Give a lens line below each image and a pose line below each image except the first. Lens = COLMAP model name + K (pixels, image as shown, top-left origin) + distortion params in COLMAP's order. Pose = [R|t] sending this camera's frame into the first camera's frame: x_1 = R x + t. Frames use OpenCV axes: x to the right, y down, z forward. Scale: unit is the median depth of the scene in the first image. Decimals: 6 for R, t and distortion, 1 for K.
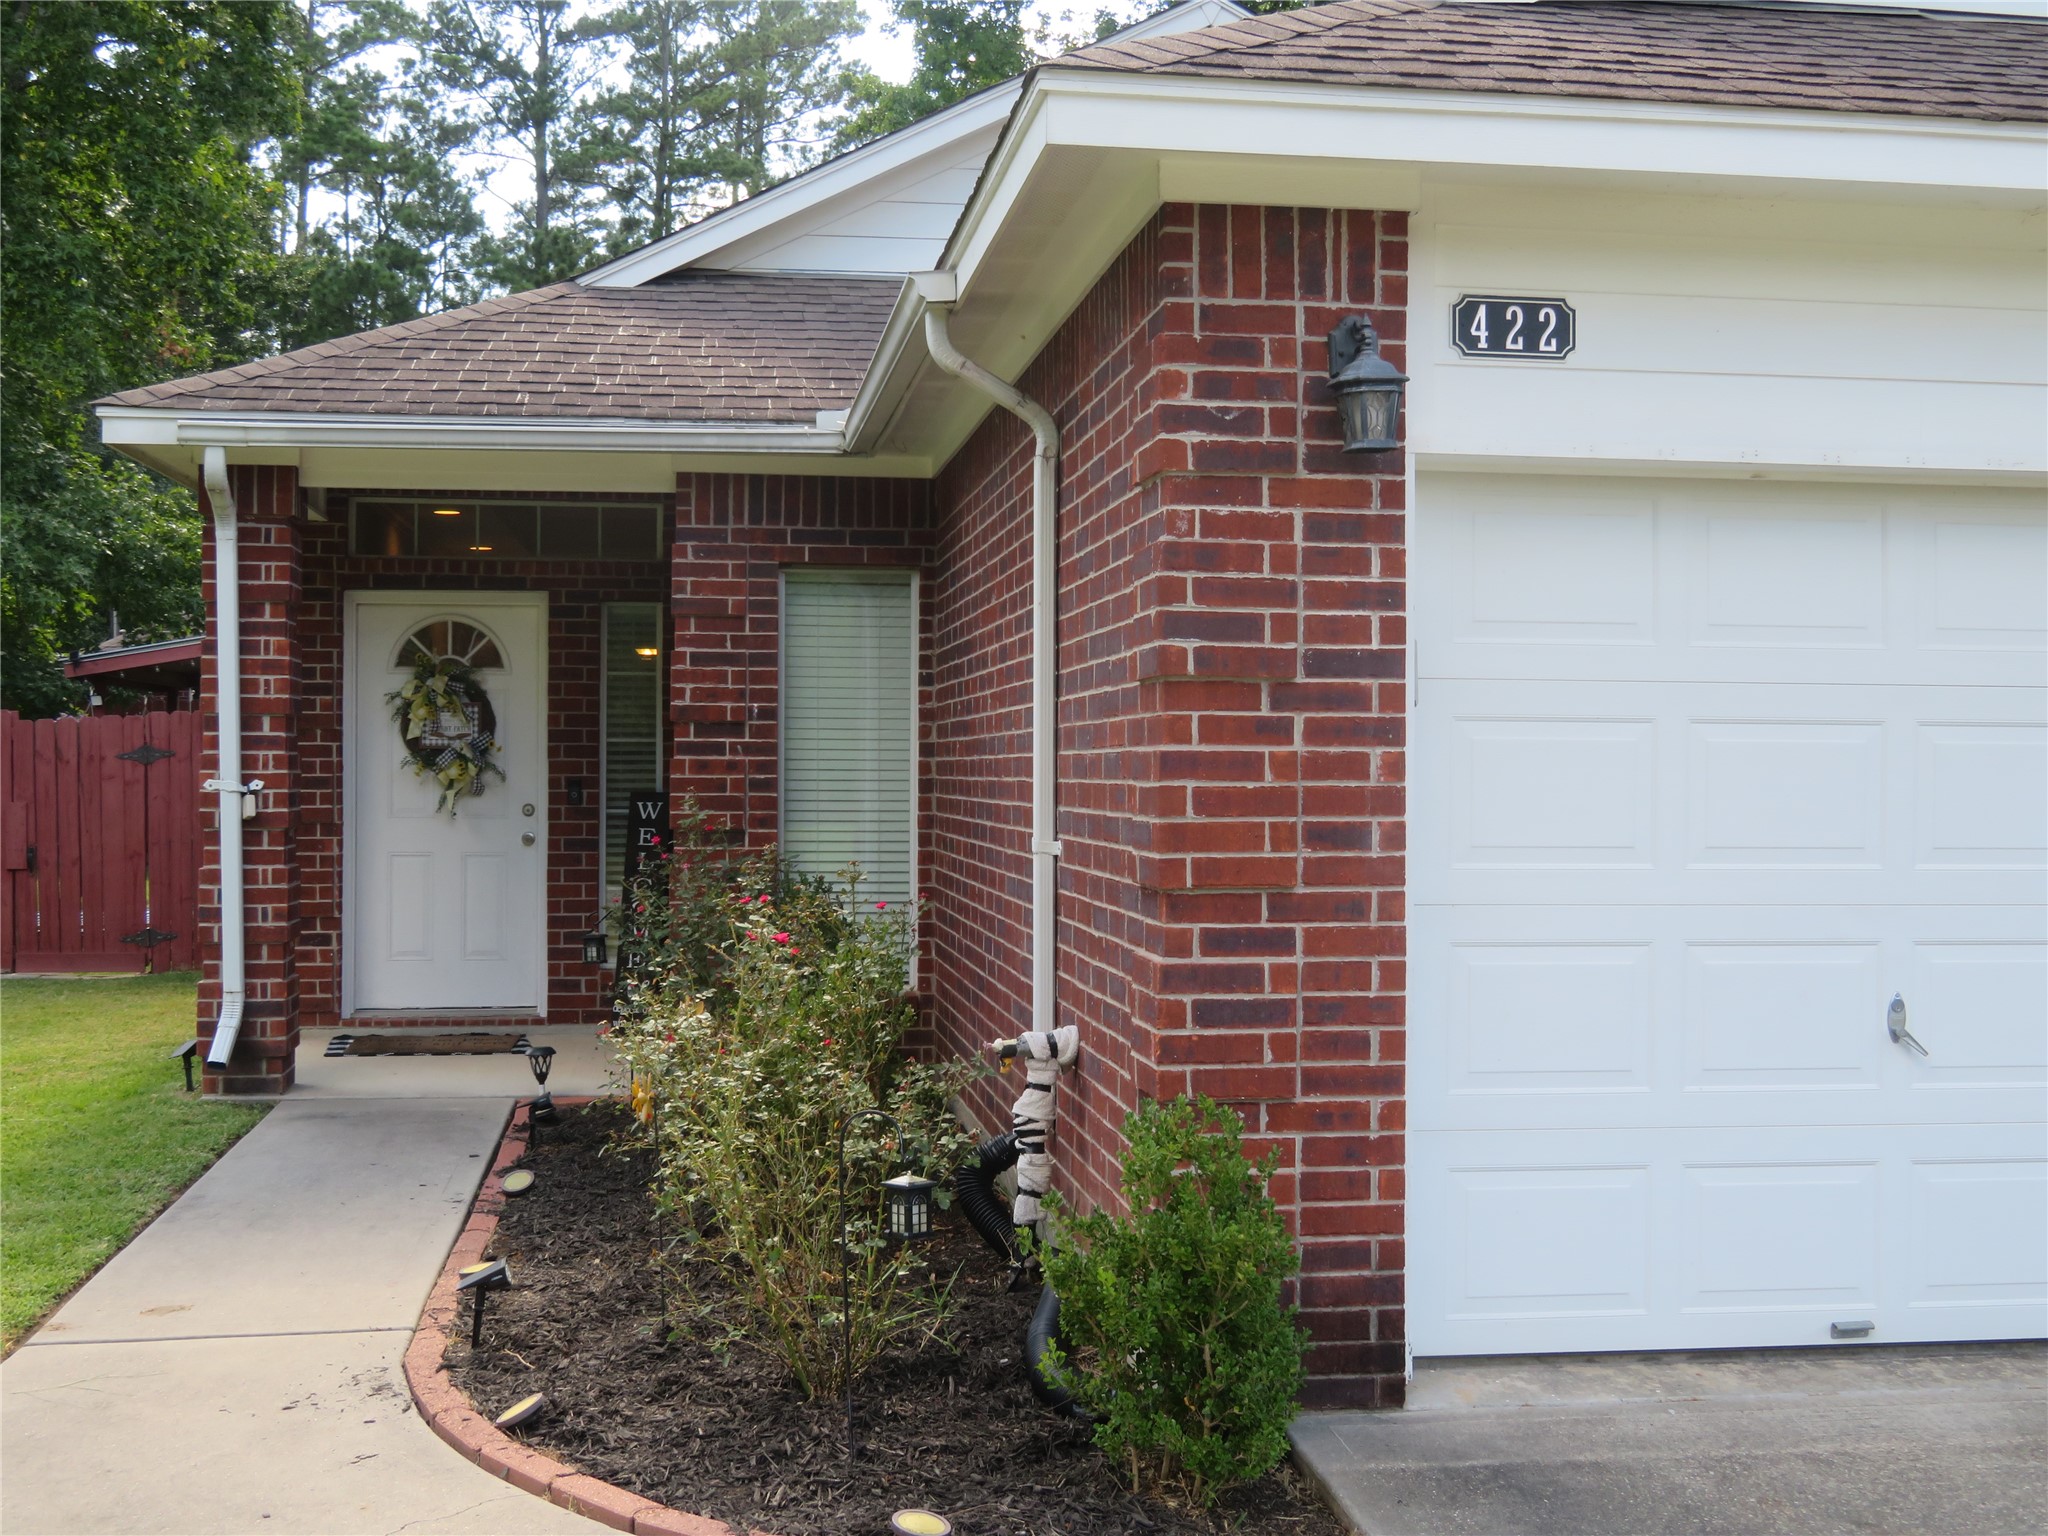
lens RADIAL K [[2406.2, 0, 1027.2], [0, 2406.2, 767.5], [0, 0, 1]] dist [-0.002688, 0.000000]
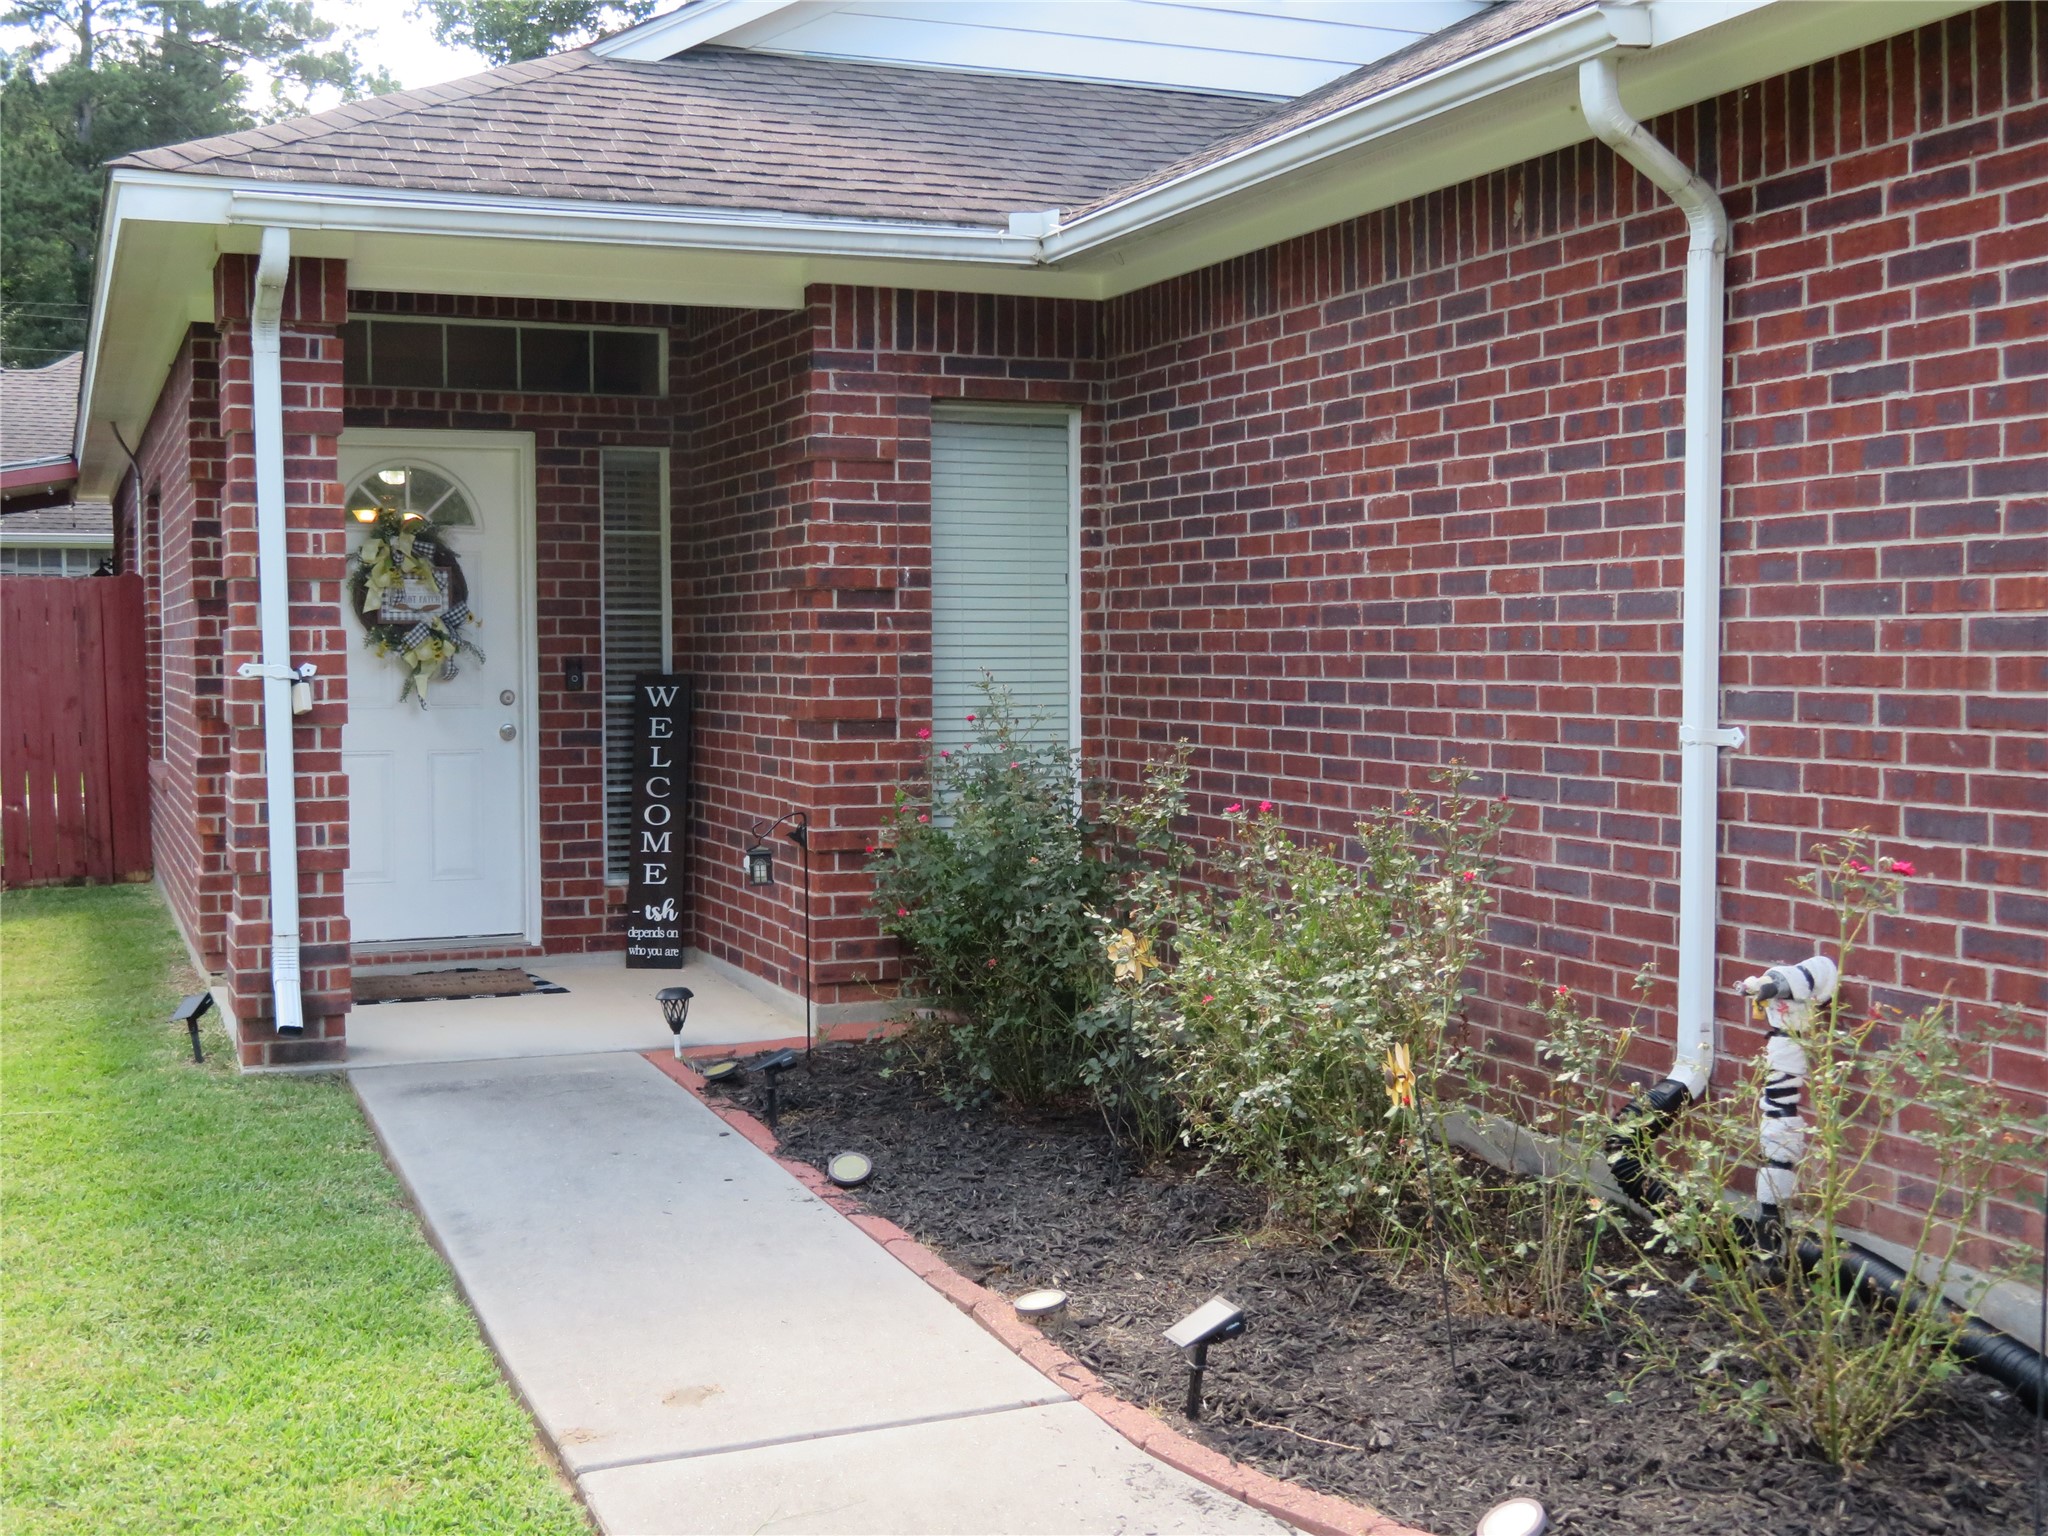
lens RADIAL K [[2406.2, 0, 1024.3], [0, 2406.2, 759.4], [0, 0, 1]] dist [-0.002688, 0.000000]
pose [[0.969876, -0.018380, 0.242903, -0.277766], [0.006786, 0.998801, 0.048481, -0.000010], [-0.243503, -0.045373, 0.968838, 0.181059]]
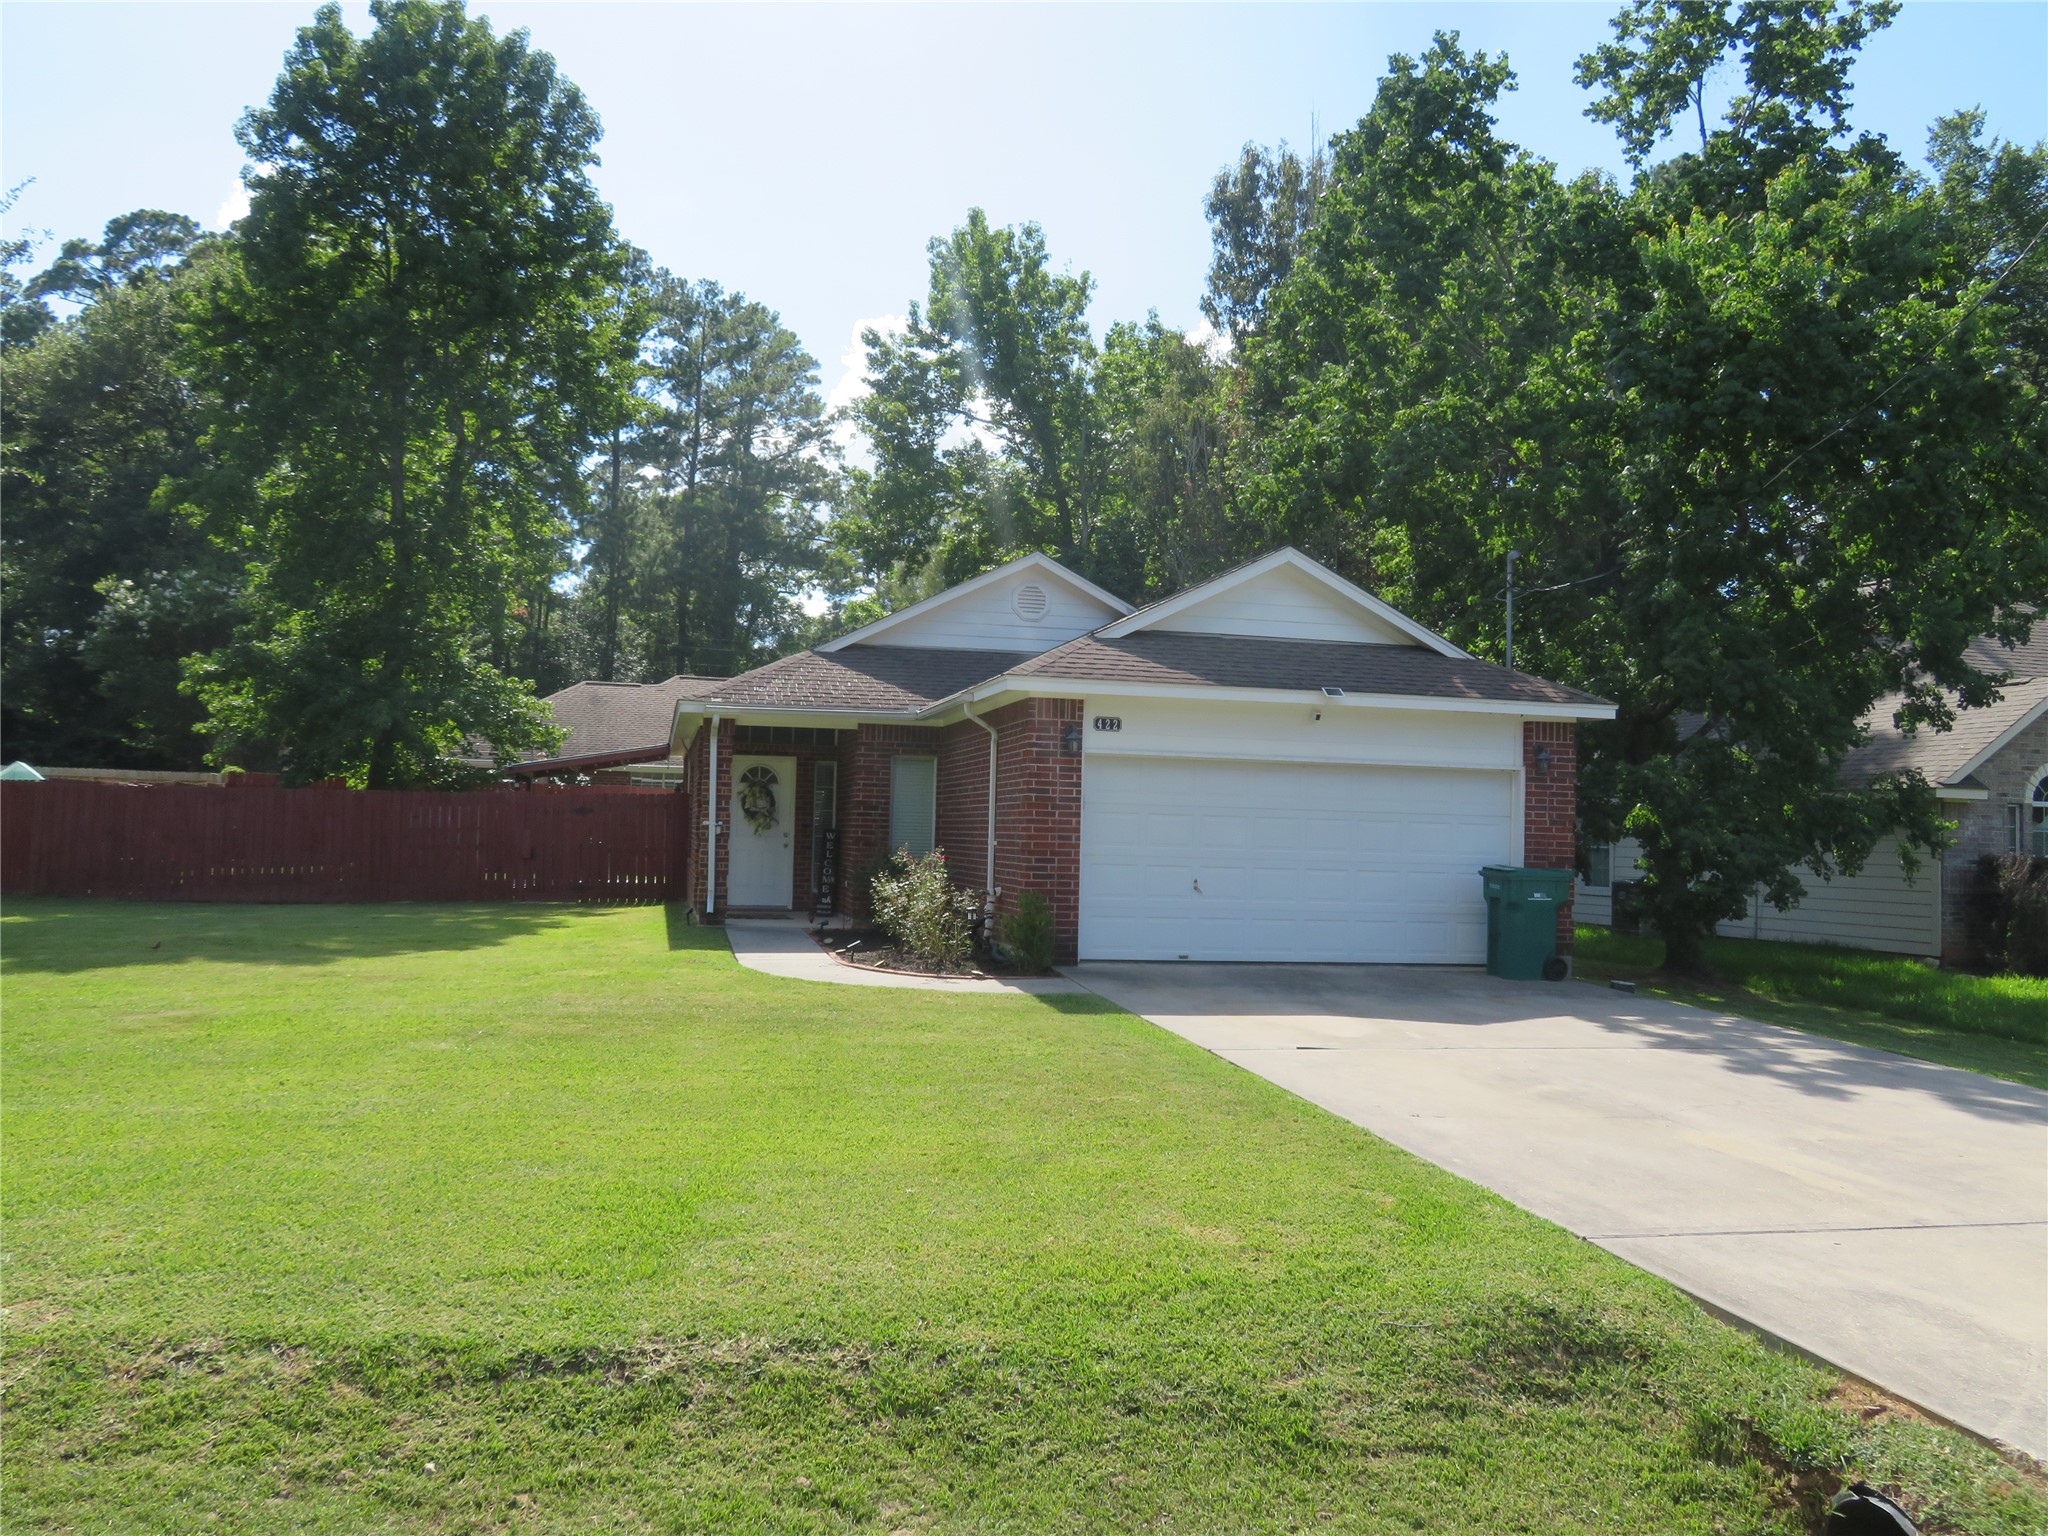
lens RADIAL K [[1655.0, 0, 1023.9], [0, 1655.0, 772.0], [0, 0, 1]] dist [0.001978, -0.000044]
pose [[0.996448, 0.024680, 0.080509, -0.104949], [-0.021782, 0.999090, -0.036679, 0.010760], [-0.081341, 0.034795, 0.996079, -1.091429]]
